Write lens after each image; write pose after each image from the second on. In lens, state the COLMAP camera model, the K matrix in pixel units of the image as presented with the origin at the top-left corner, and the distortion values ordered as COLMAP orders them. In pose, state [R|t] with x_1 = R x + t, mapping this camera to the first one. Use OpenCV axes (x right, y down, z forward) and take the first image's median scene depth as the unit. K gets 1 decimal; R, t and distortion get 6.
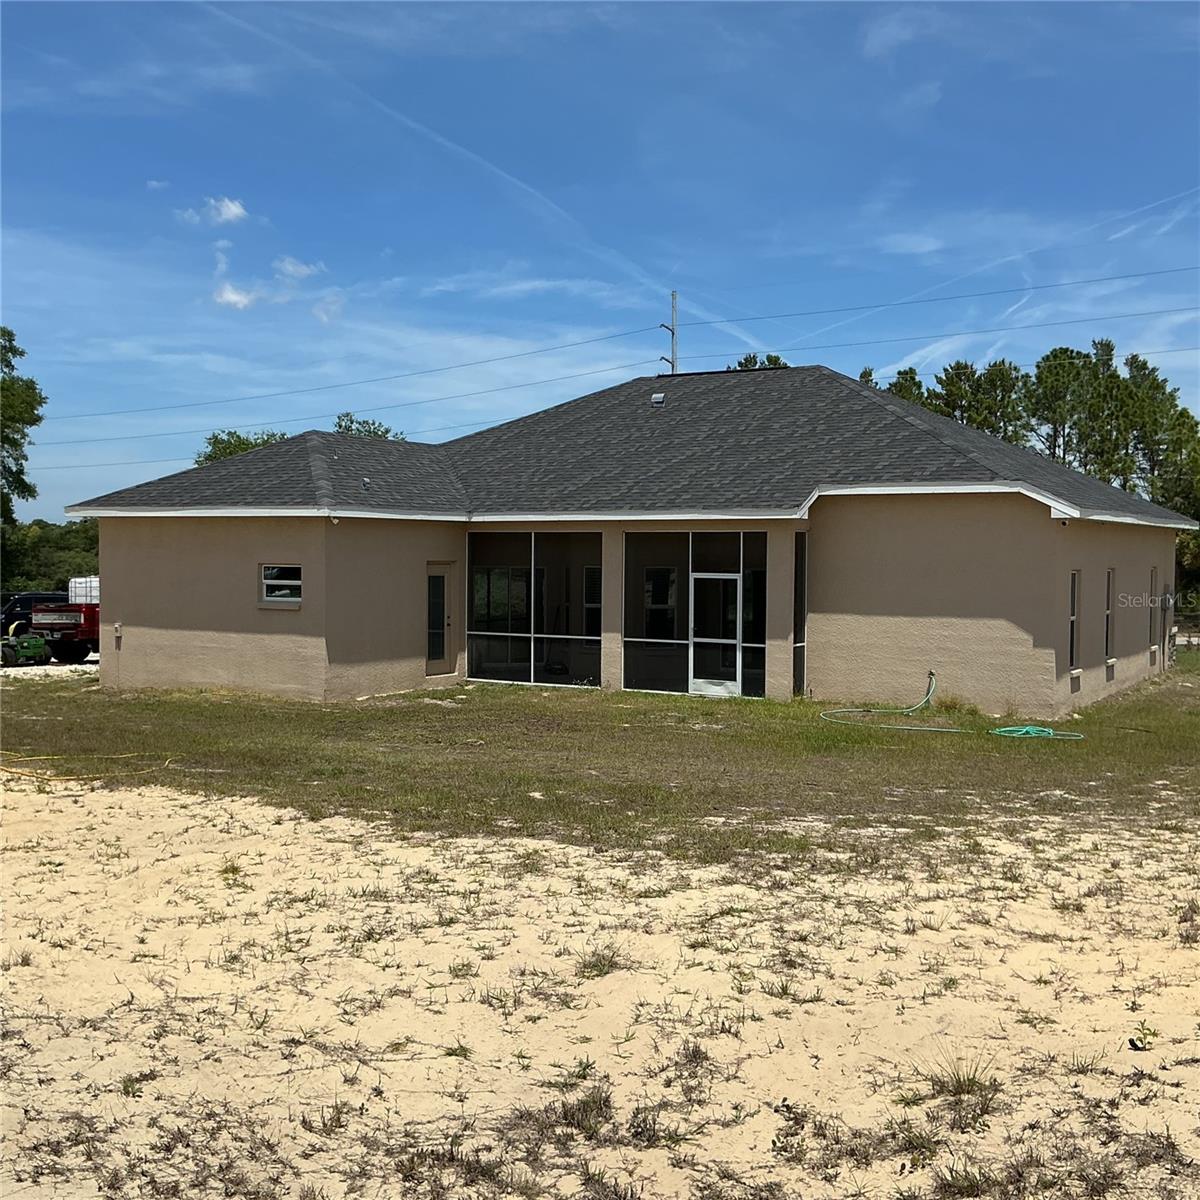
lens RADIAL K [[1432.4, 0, 600.0], [0, 1432.4, 600.0], [0, 0, 1]] dist [0.029143, -0.007577]
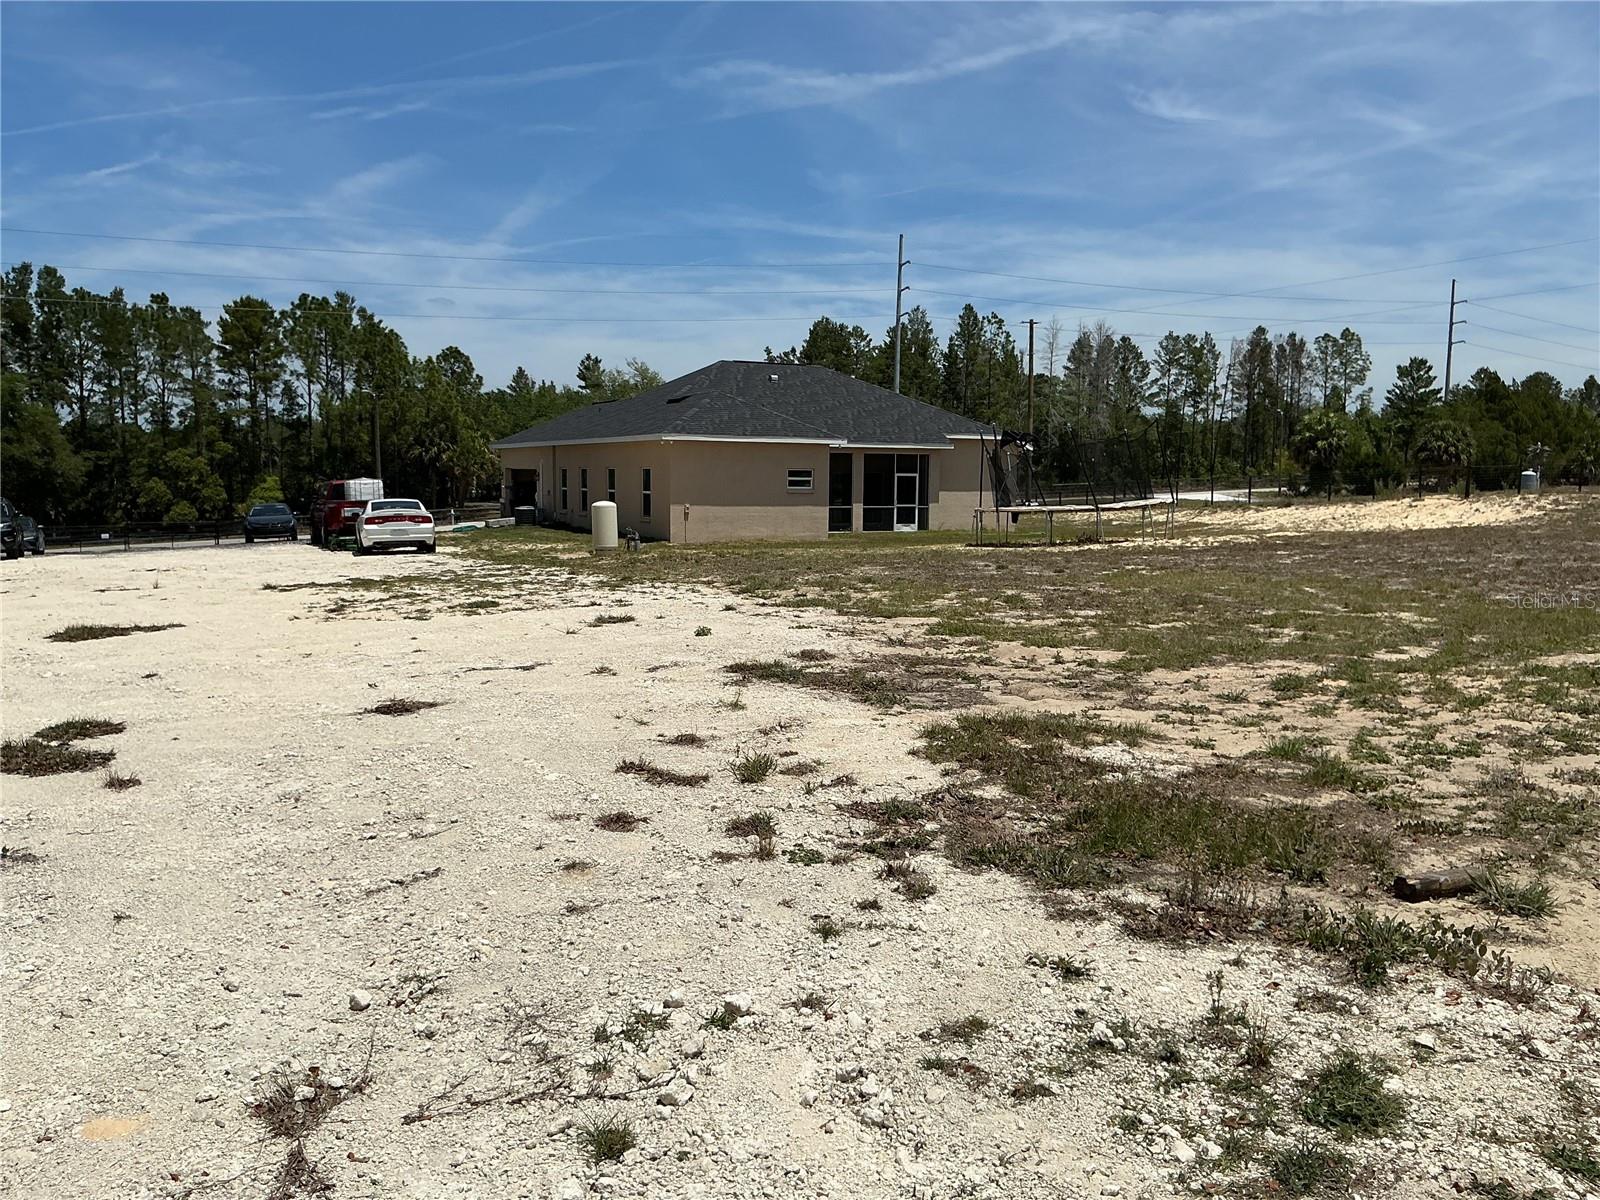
lens RADIAL K [[1420.1, 0, 767.8], [0, 1420.1, 564.7], [0, 0, 1]] dist [0.231463, -0.394900]
pose [[0.548919, -0.053046, 0.834191, -1.783818], [0.024560, 0.998577, 0.047338, 0.011186], [-0.835515, -0.005497, 0.549441, 0.012503]]
